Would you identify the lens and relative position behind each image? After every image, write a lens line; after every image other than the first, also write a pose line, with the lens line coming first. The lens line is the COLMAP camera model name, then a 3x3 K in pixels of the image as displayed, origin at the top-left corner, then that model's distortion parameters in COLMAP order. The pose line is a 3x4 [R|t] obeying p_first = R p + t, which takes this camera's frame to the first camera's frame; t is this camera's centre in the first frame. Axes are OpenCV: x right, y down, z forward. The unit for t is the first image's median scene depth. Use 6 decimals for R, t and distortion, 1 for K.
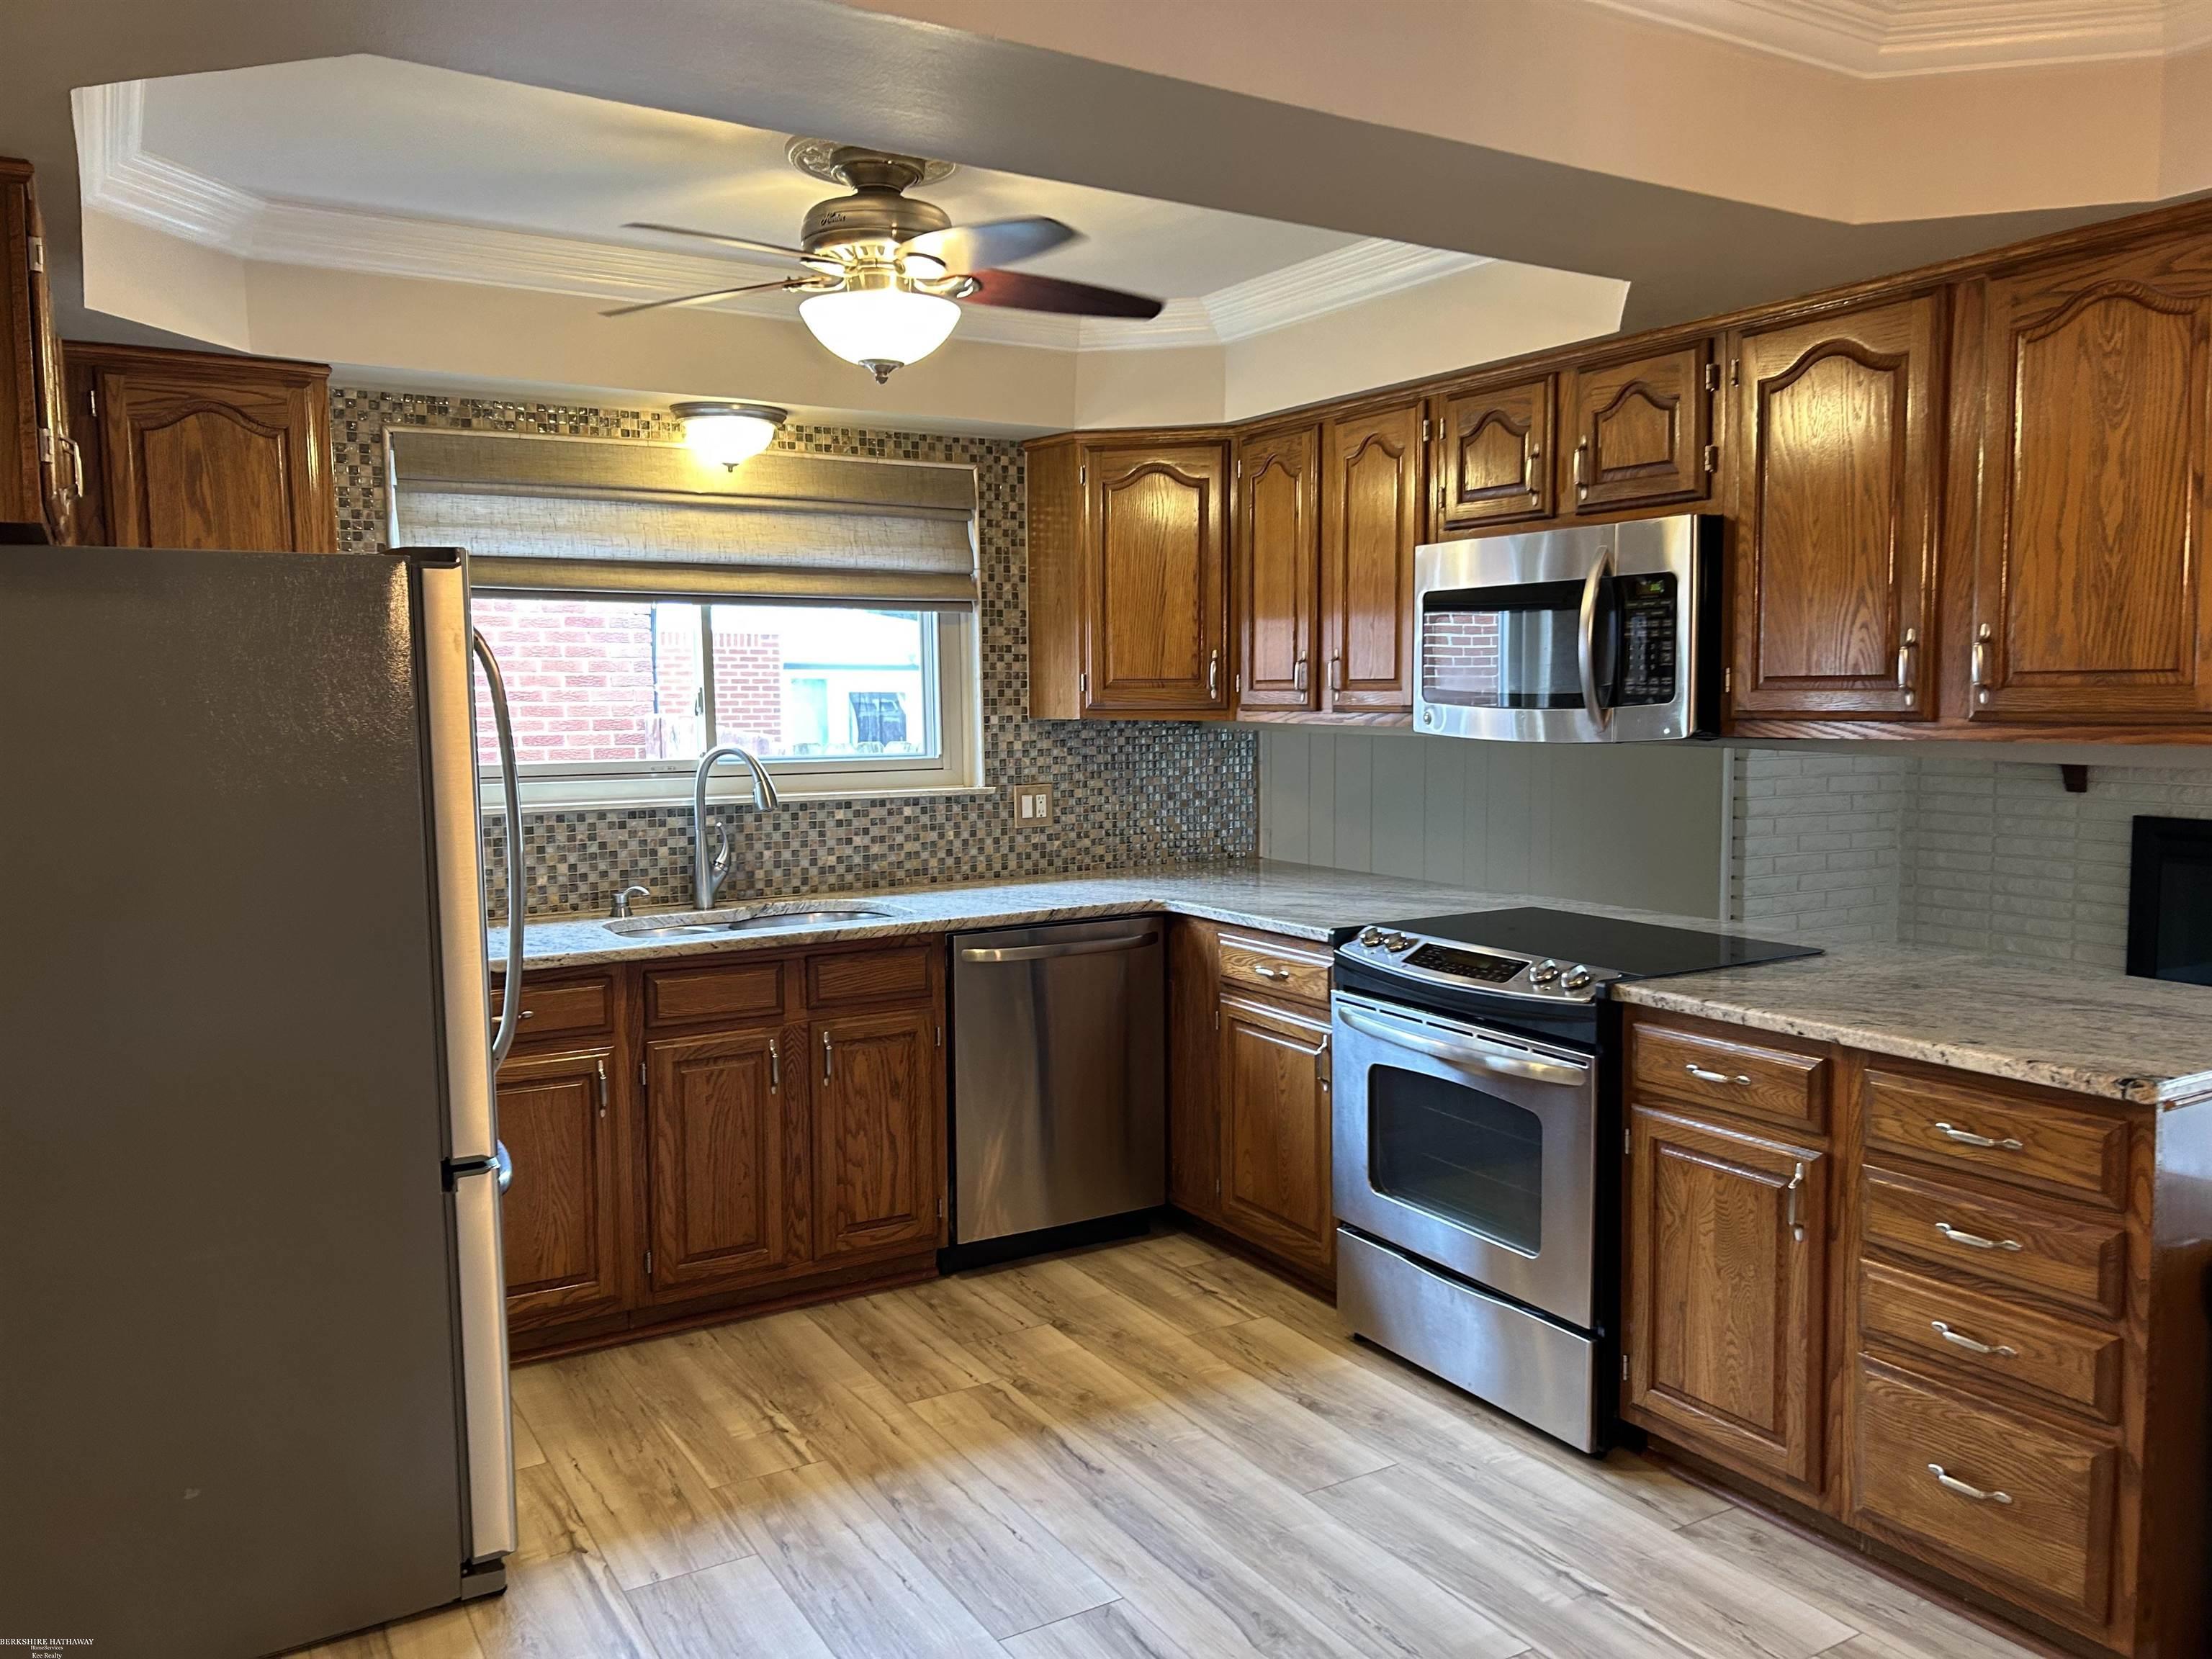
lens RADIAL K [[1660.2, 0, 1102.8], [0, 1660.2, 833.2], [0, 0, 1]] dist [0.039858, -0.045277]
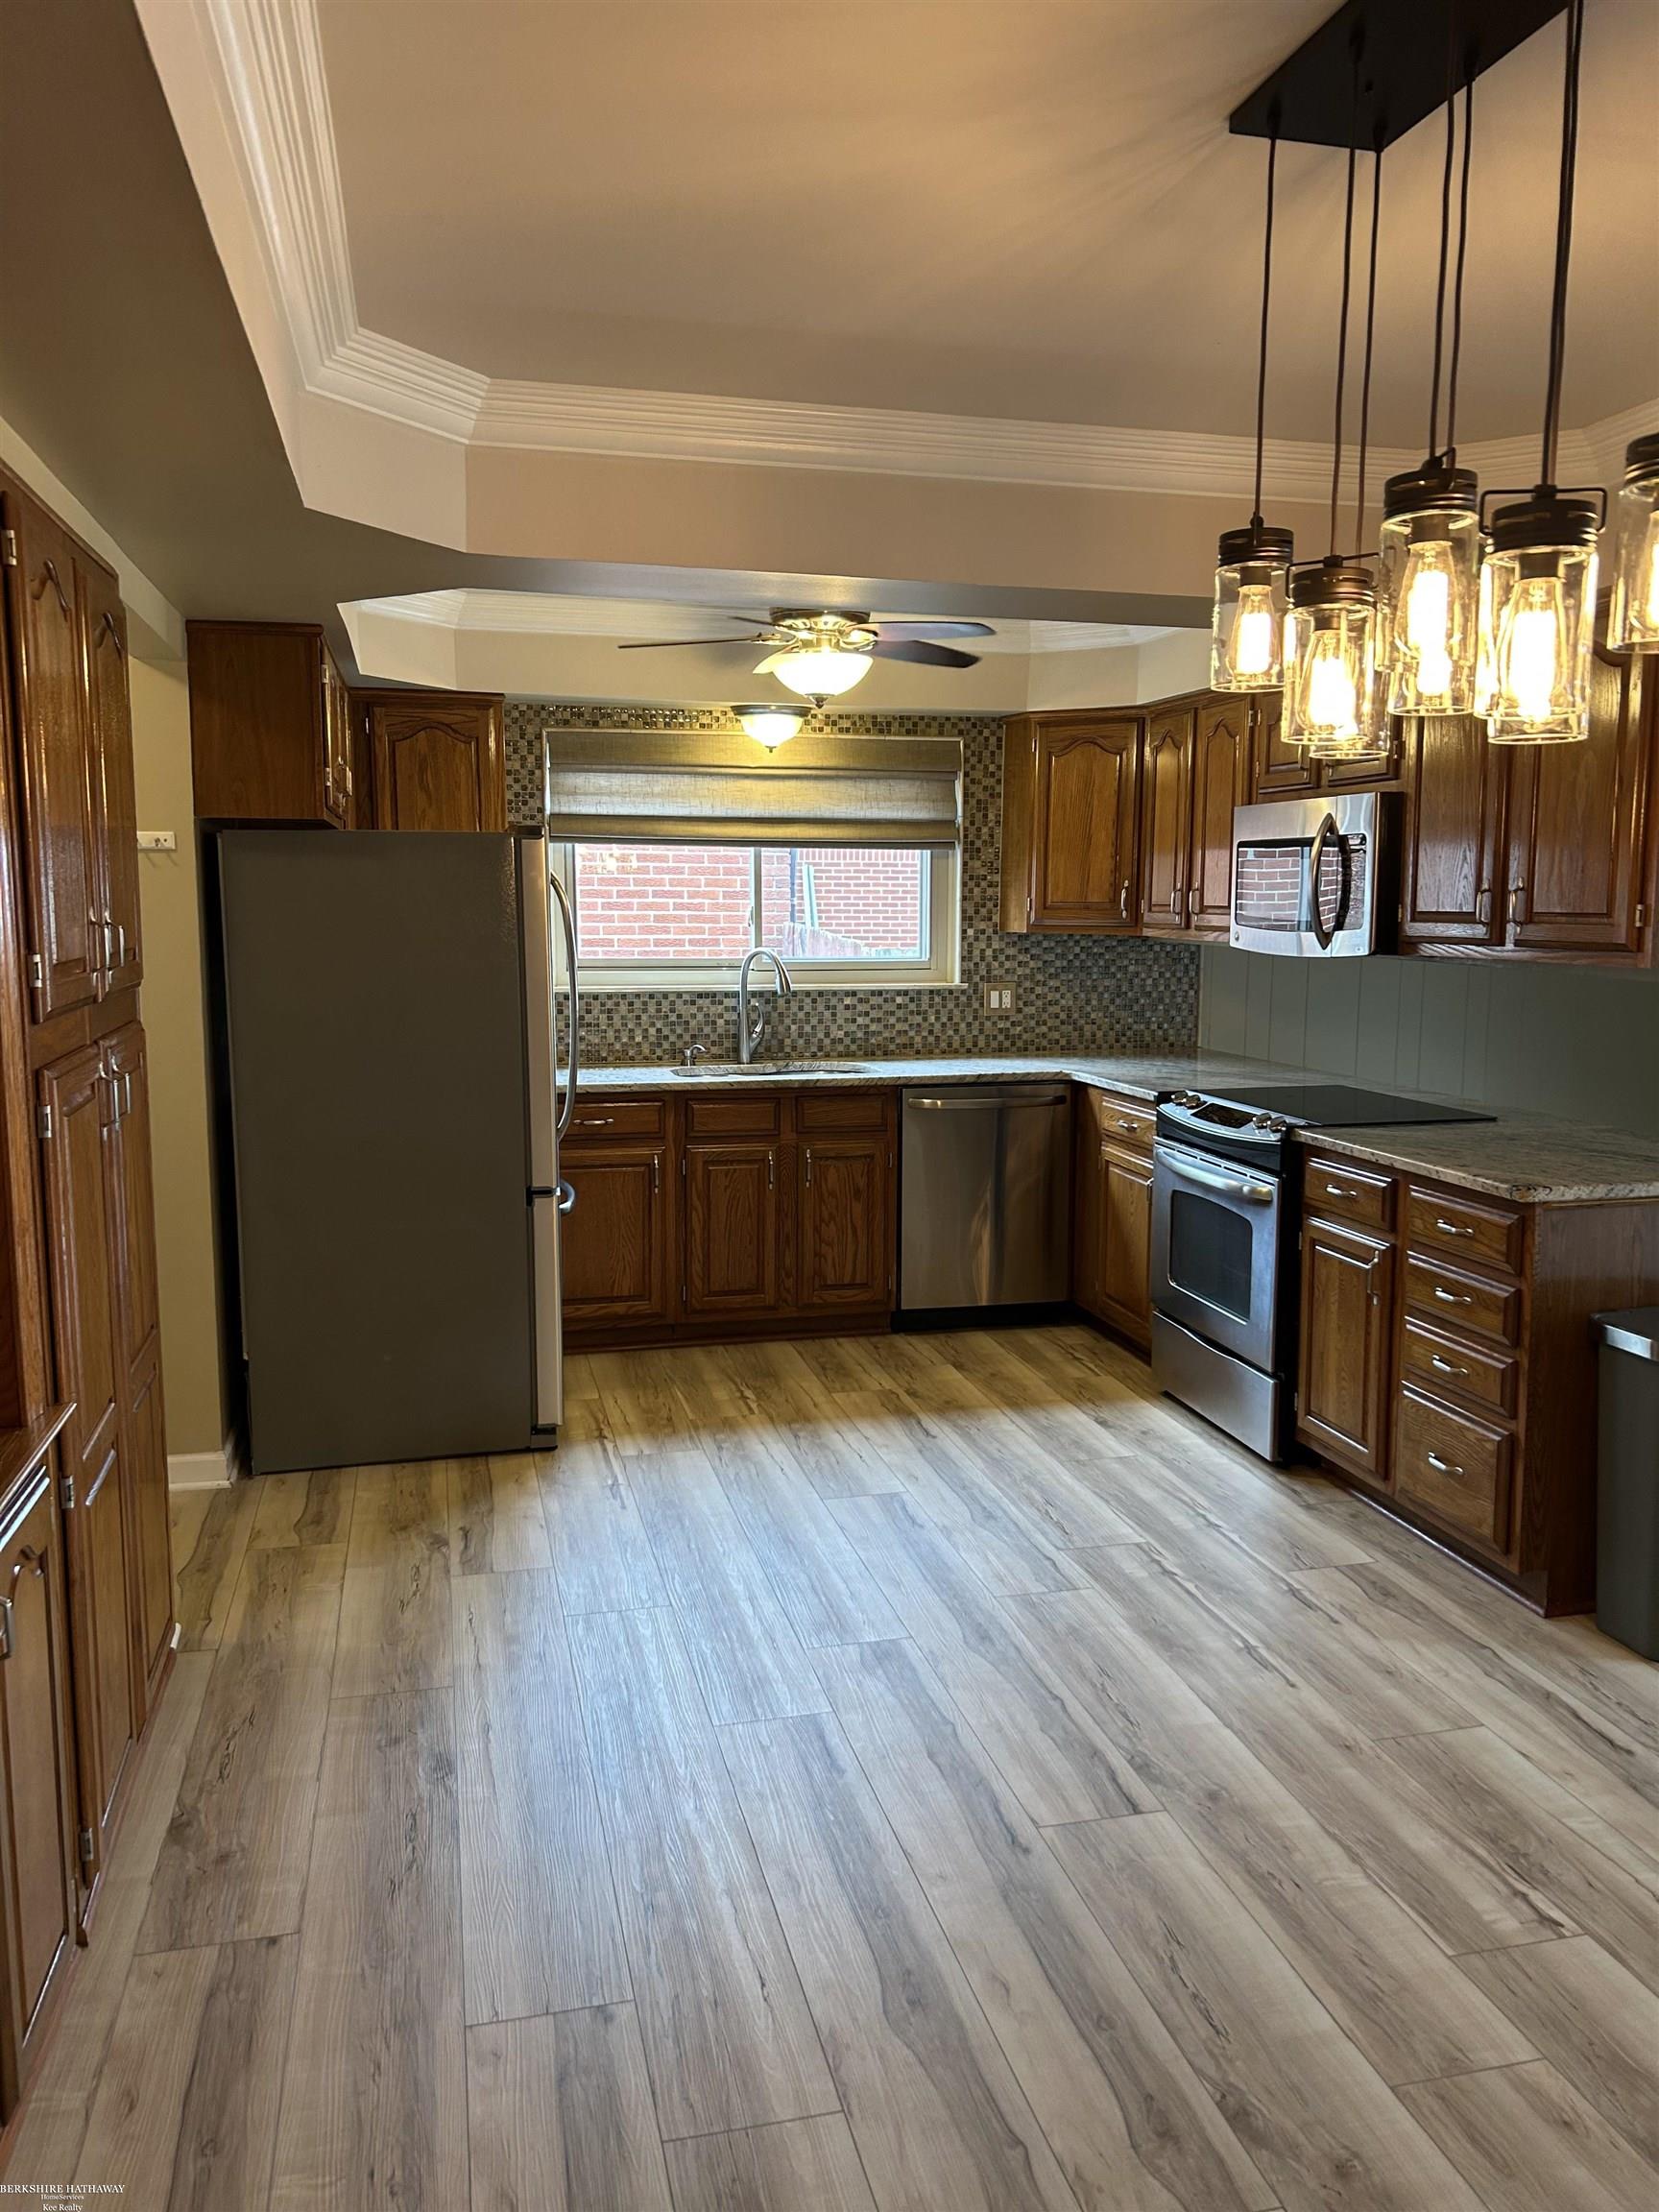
lens RADIAL K [[1660.2, 0, 837.9], [0, 1660.2, 1112.1], [0, 0, 1]] dist [0.039858, -0.045277]
pose [[0.955826, 0.048315, -0.289935, 0.291146], [-0.035988, 0.998213, 0.047703, 0.019530], [0.291721, -0.035162, 0.955857, -0.384707]]
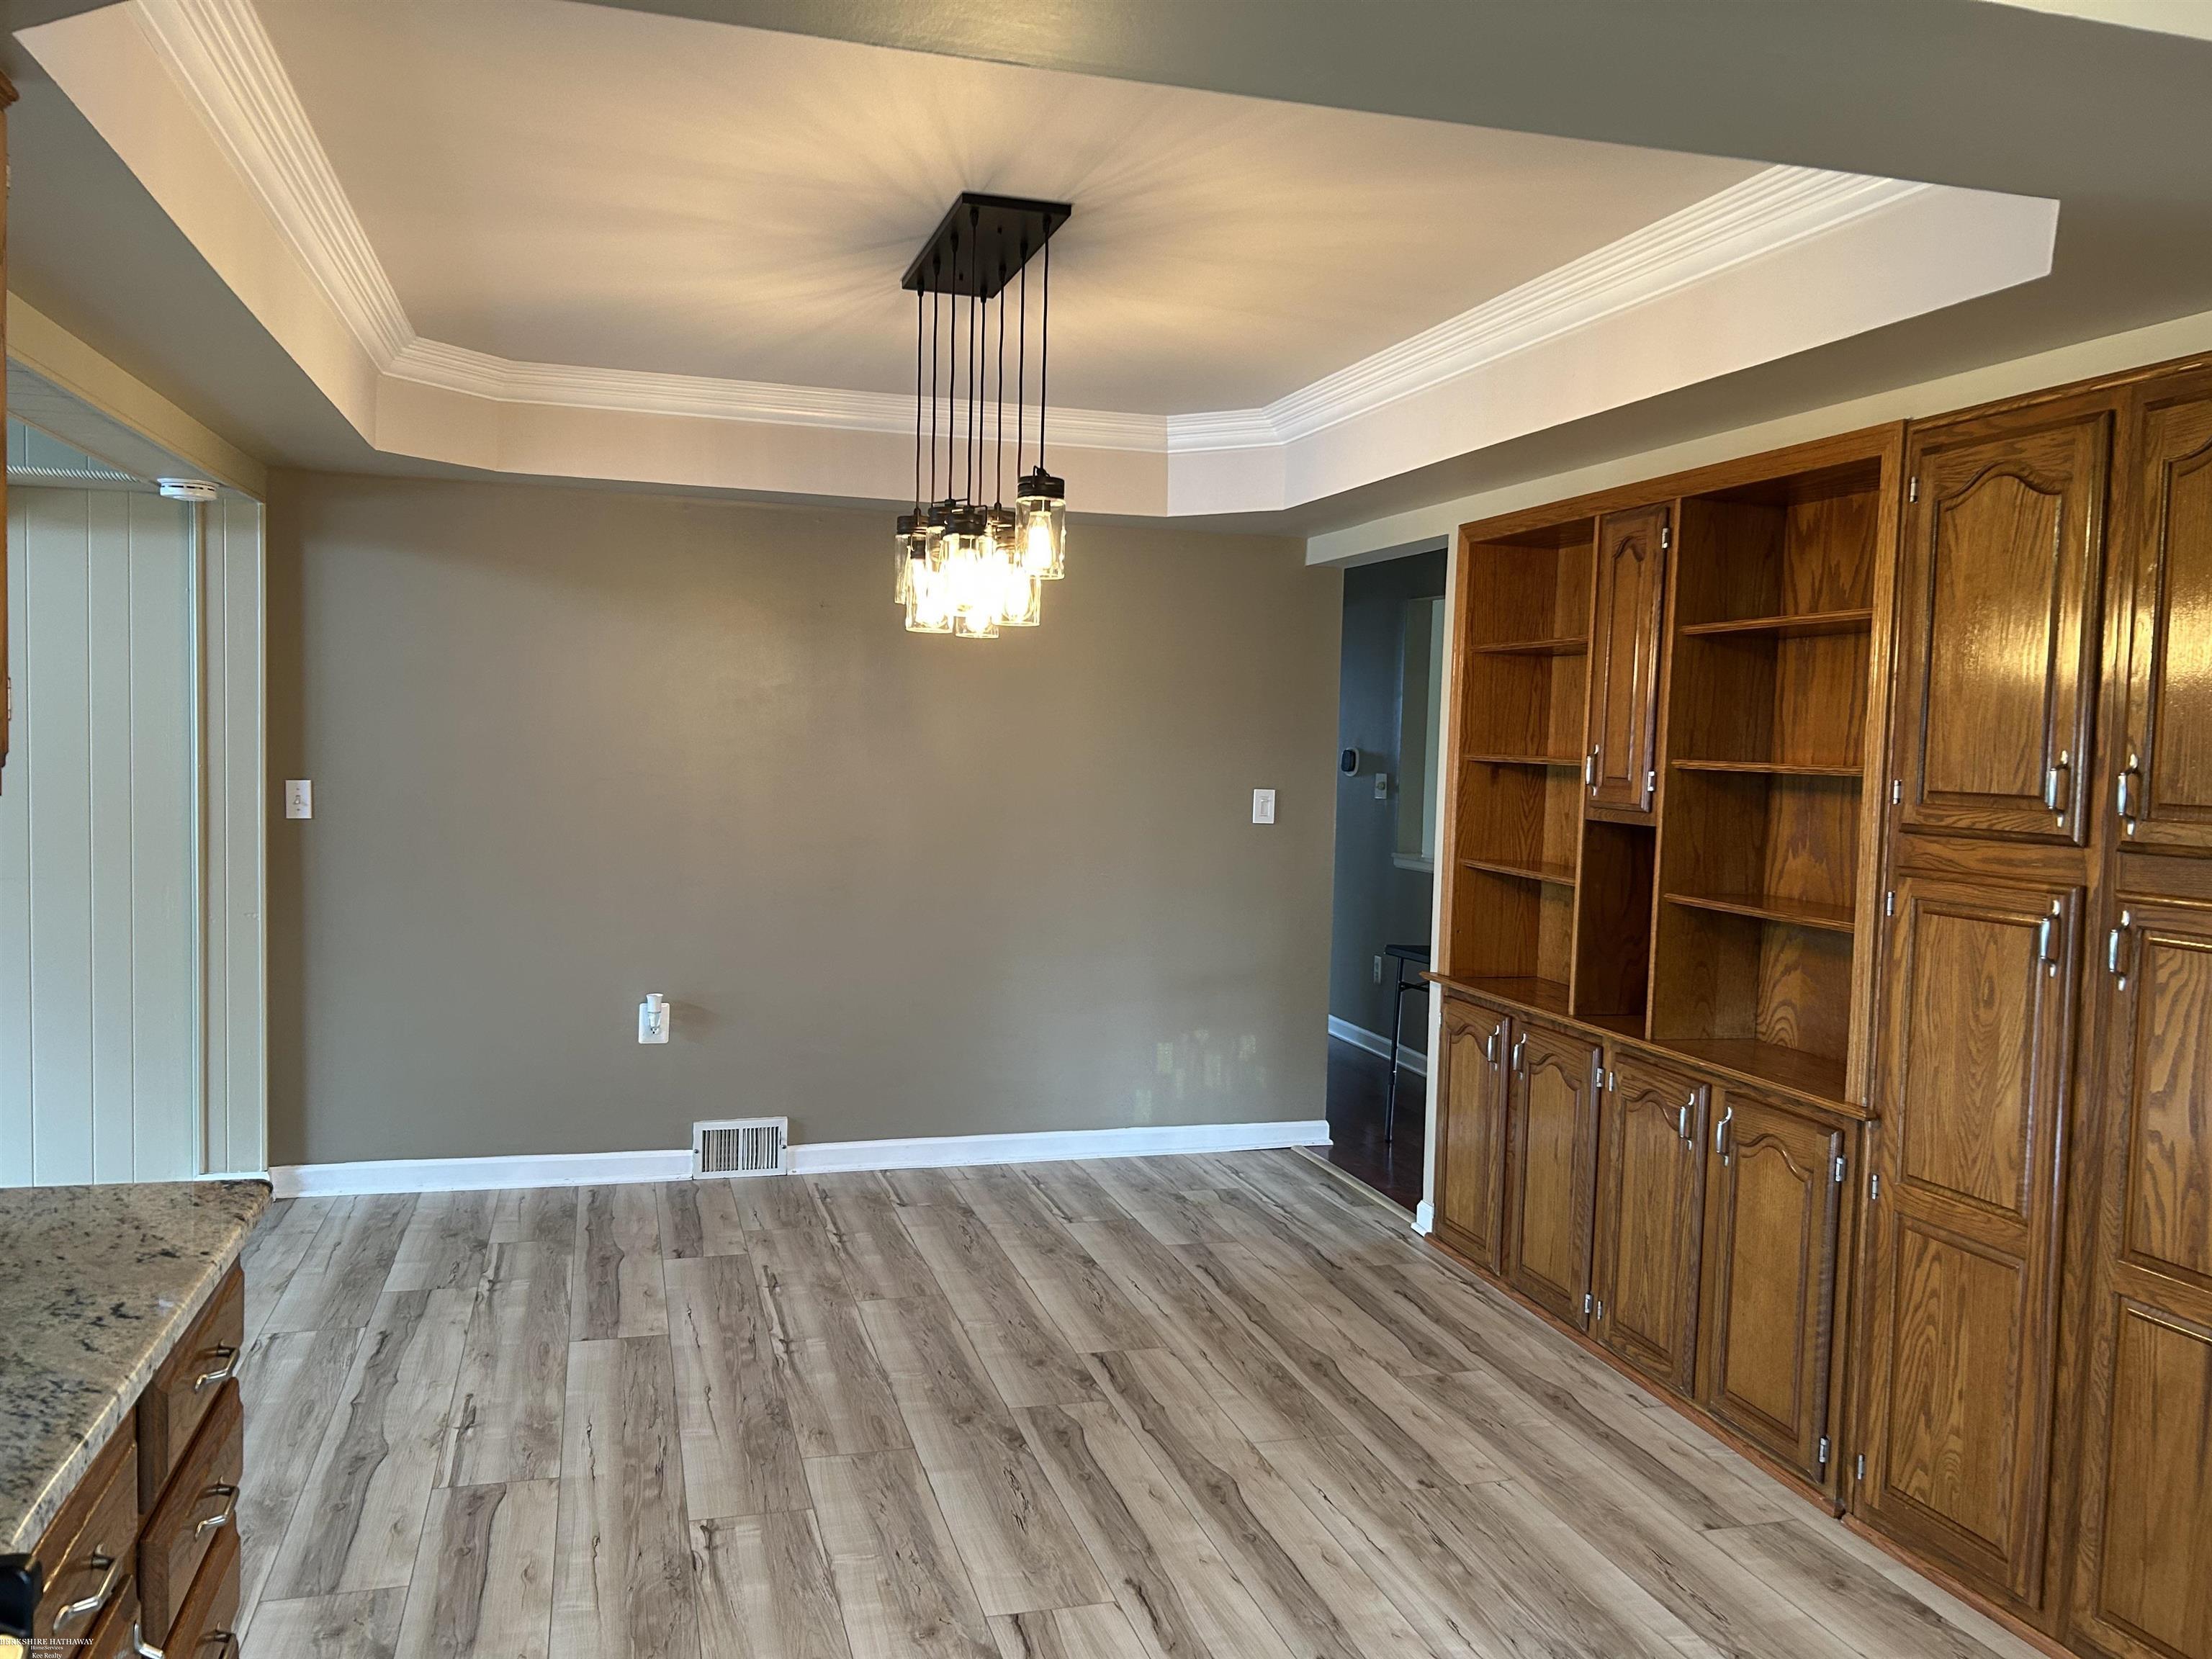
lens RADIAL K [[1660.2, 0, 1115.5], [0, 1660.2, 834.9], [0, 0, 1]] dist [0.039858, -0.045277]
pose [[-0.970389, -0.038230, 0.238502, -0.199825], [-0.003230, 0.989361, 0.145443, -0.174252], [-0.241525, 0.140366, -0.960189, 2.052063]]
